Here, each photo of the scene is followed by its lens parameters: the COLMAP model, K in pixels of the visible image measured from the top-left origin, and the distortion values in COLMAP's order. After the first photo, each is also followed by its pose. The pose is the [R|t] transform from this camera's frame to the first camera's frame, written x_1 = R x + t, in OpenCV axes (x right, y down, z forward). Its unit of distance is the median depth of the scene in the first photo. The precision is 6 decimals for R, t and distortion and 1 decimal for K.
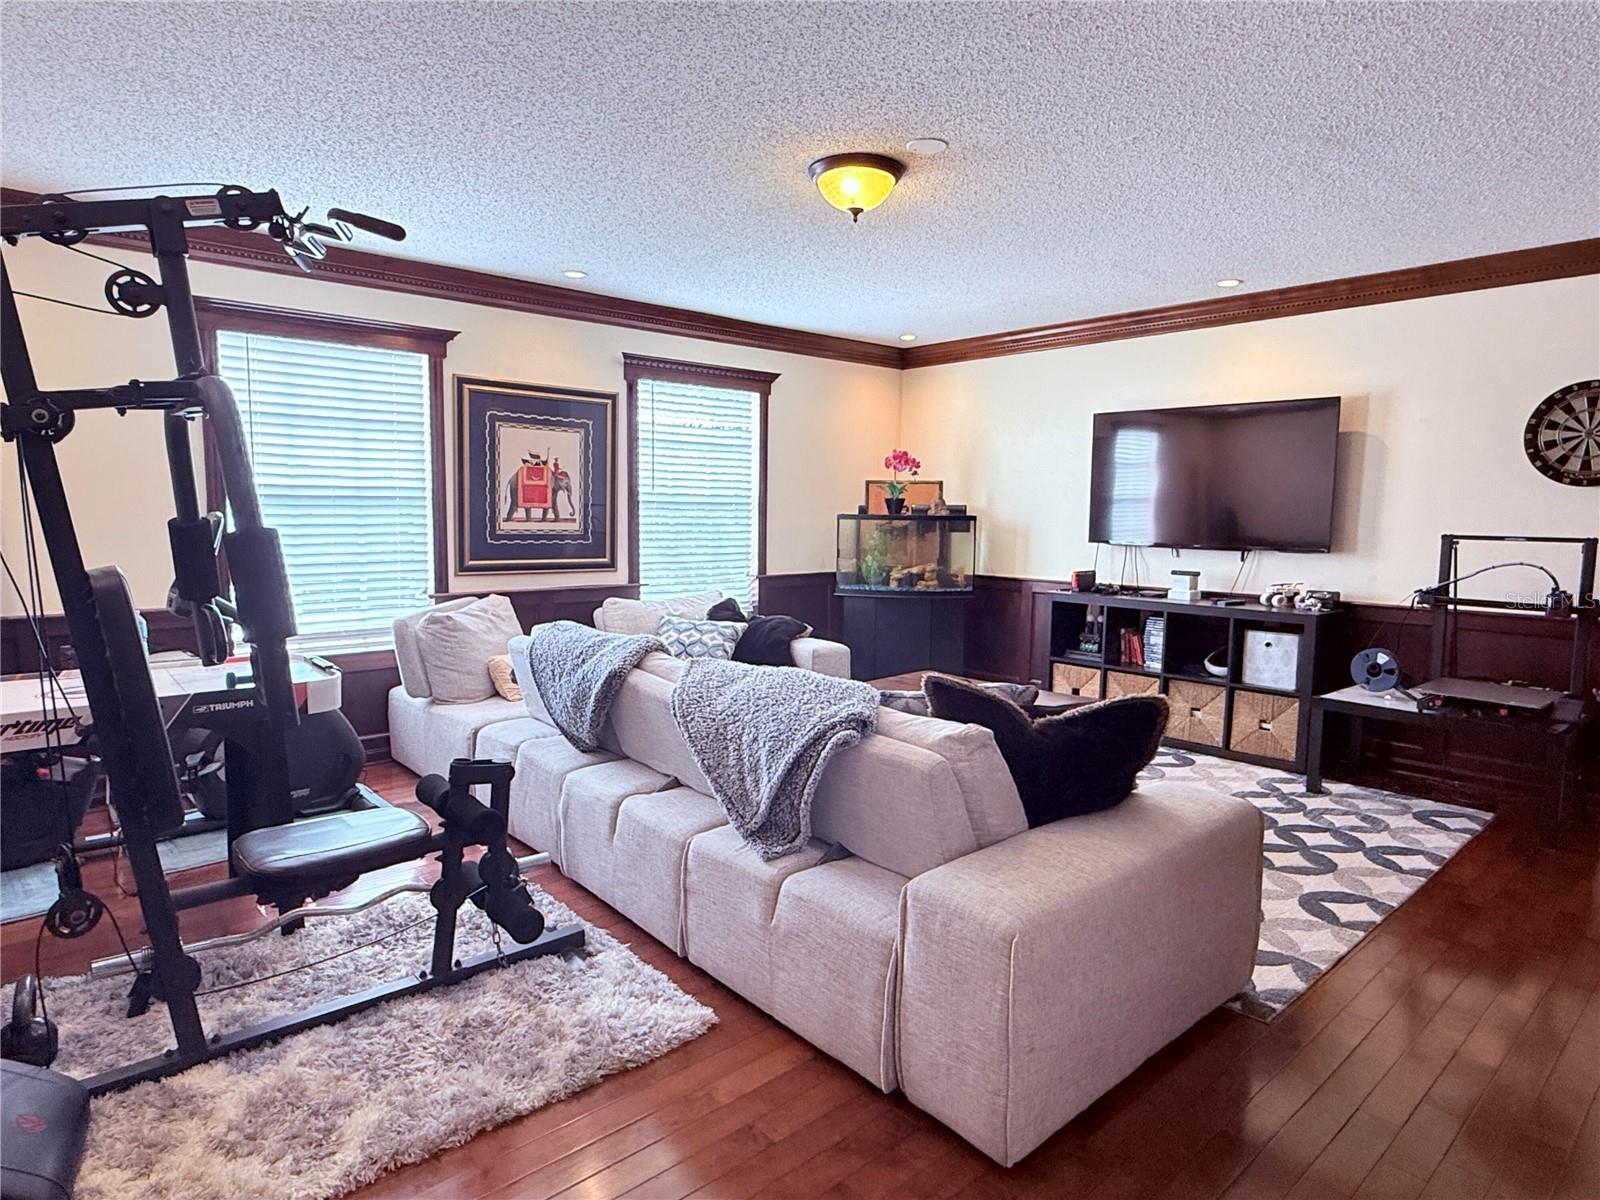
lens RADIAL K [[927.0, 0, 800.0], [0, 927.0, 600.0], [0, 0, 1]] dist [-0.001206, -0.001185]
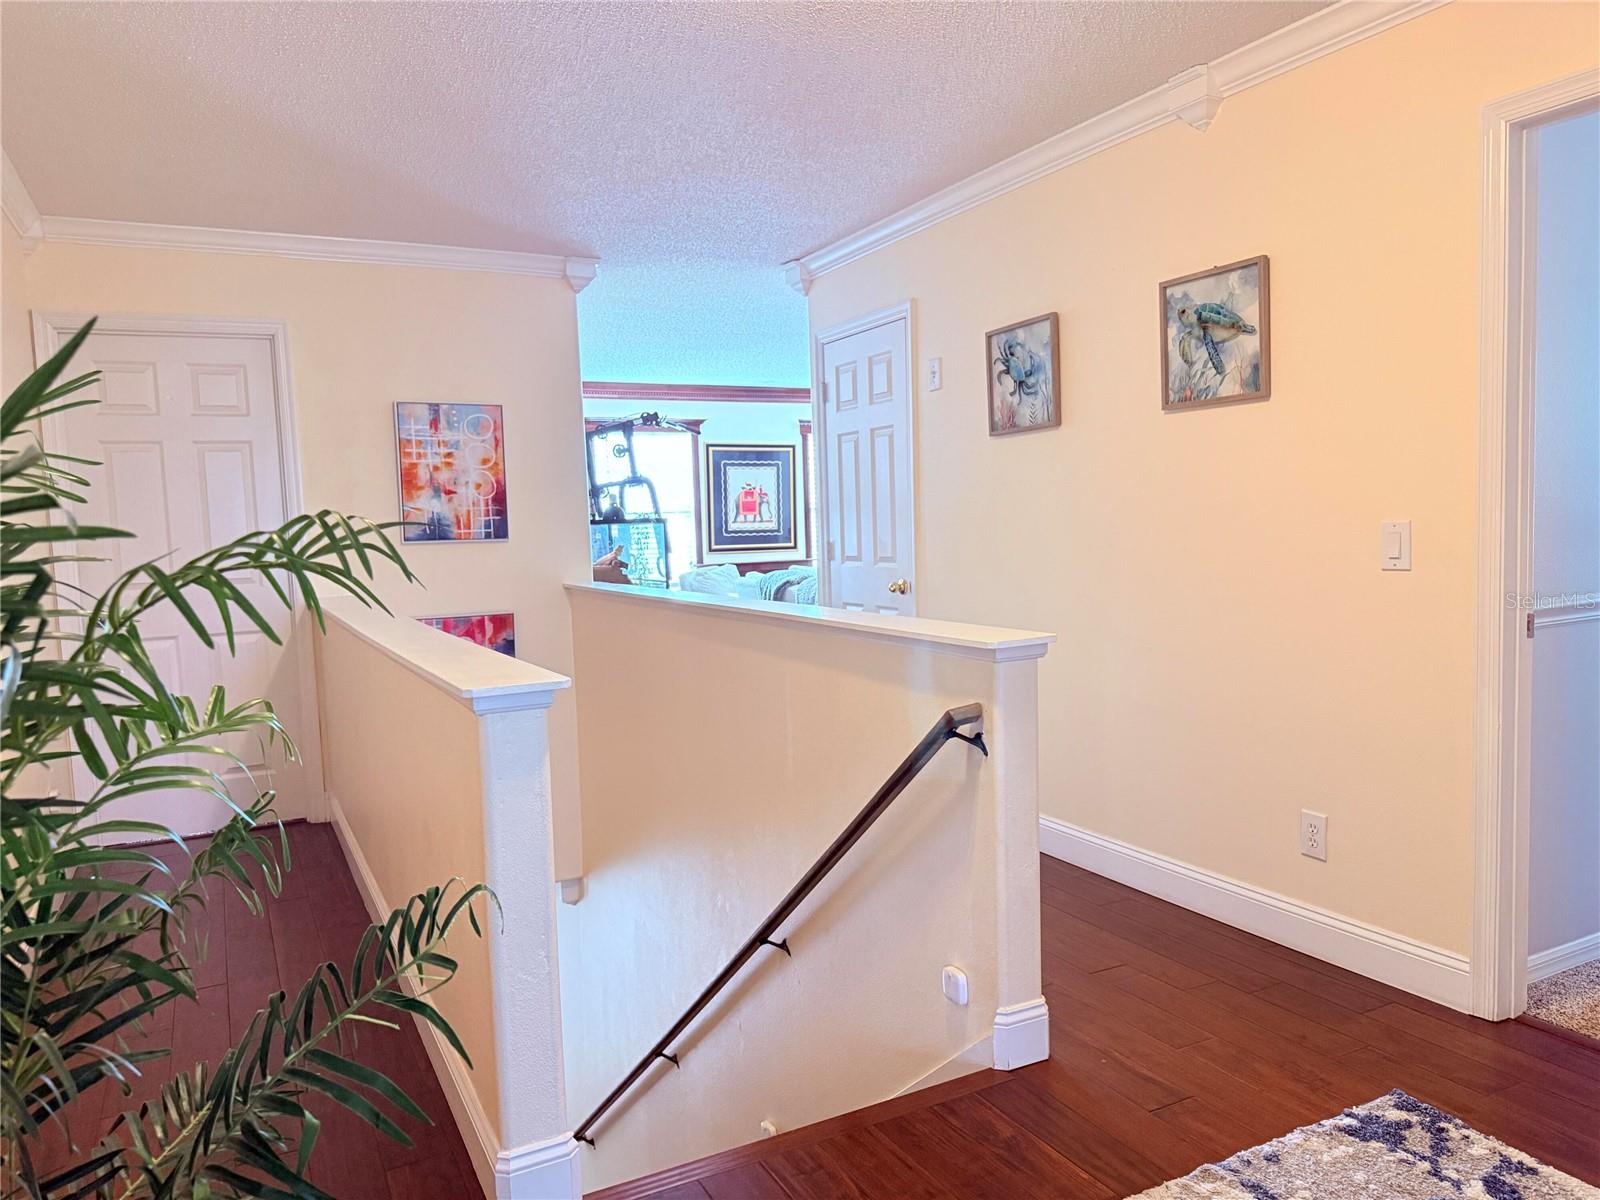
lens RADIAL K [[1099.1, 0, 800.0], [0, 1099.1, 600.0], [0, 0, 1]] dist [0.002472, -0.004444]
pose [[0.967733, -0.022920, -0.250933, 0.334982], [0.017525, 0.999565, -0.023714, 0.116386], [0.251367, 0.018551, 0.967714, -1.013348]]
